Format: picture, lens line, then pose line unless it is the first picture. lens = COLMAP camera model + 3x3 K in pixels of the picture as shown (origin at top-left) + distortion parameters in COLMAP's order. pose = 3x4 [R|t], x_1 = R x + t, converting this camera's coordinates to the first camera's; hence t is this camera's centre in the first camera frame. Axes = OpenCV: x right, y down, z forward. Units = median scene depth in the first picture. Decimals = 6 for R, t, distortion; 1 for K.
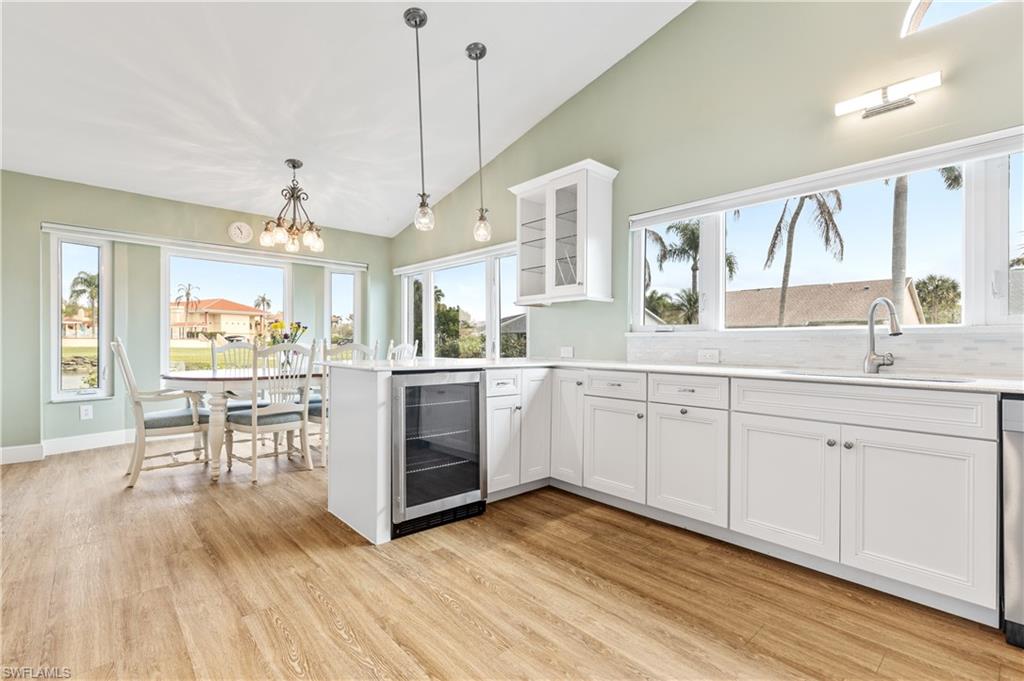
lens RADIAL K [[461.1, 0, 517.9], [0, 461.1, 343.6], [0, 0, 1]] dist [0.004945, 0.000400]
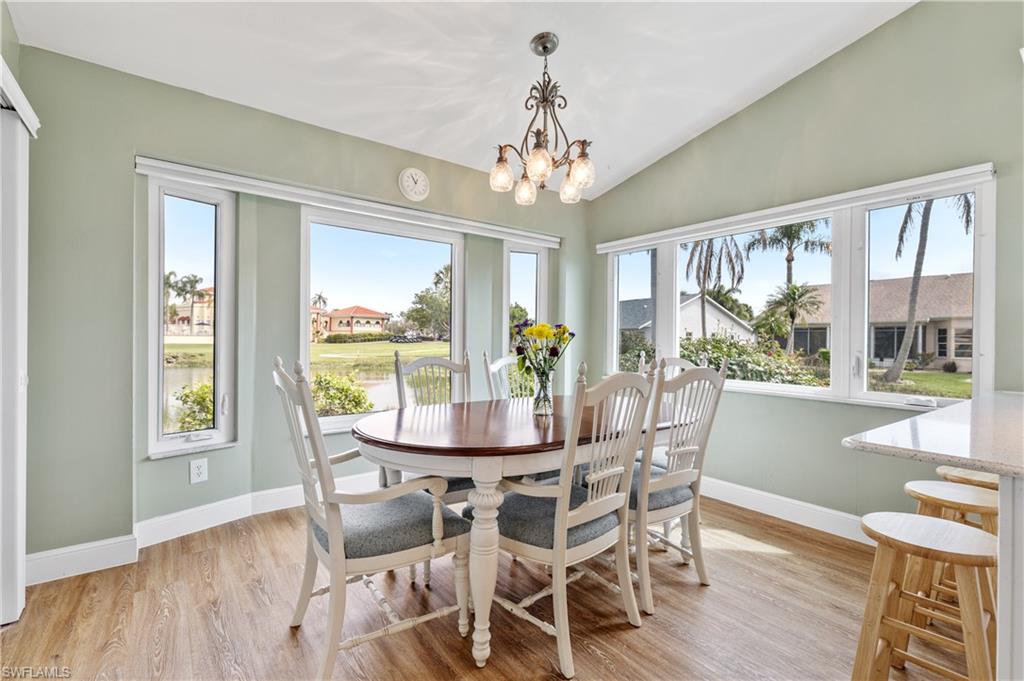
lens RADIAL K [[462.1, 0, 518.7], [0, 462.1, 339.6], [0, 0, 1]] dist [0.002931, 0.000208]
pose [[0.995820, 0.002209, -0.091313, -0.332988], [-0.002388, 0.999995, -0.001849, -0.019254], [0.091308, 0.002059, 0.995821, 0.312997]]
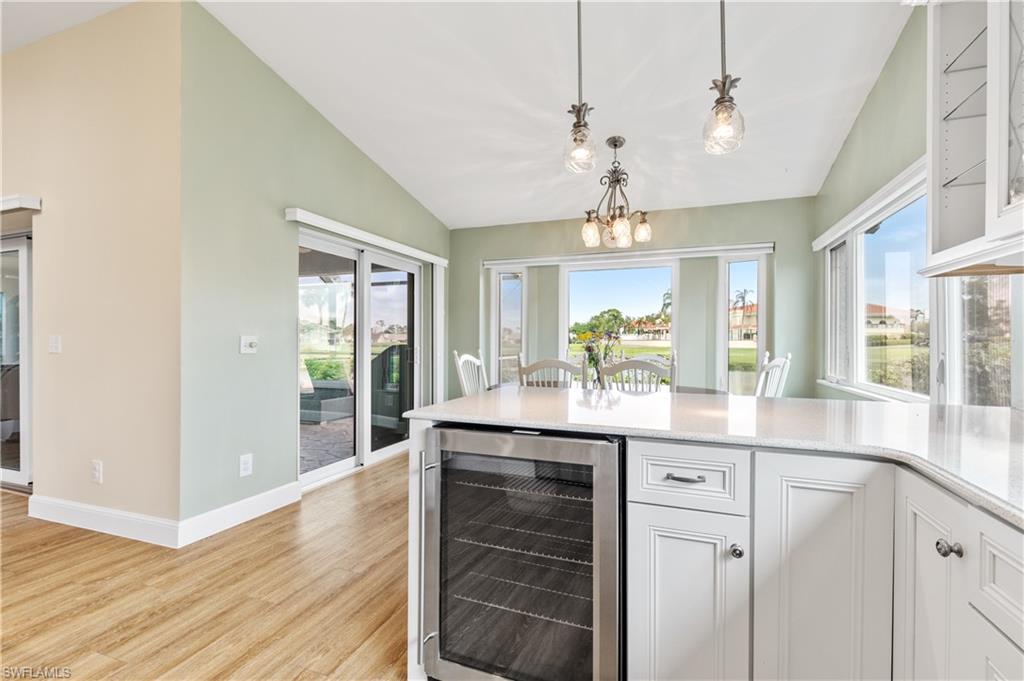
lens RADIAL K [[461.0, 0, 512.0], [0, 461.0, 340.5], [0, 0, 1]] dist [0.003714, 0.000479]
pose [[0.451621, -0.006646, -0.892185, 0.128215], [0.000218, 0.999973, -0.007338, -0.016531], [0.892210, 0.003119, 0.451611, 0.326135]]
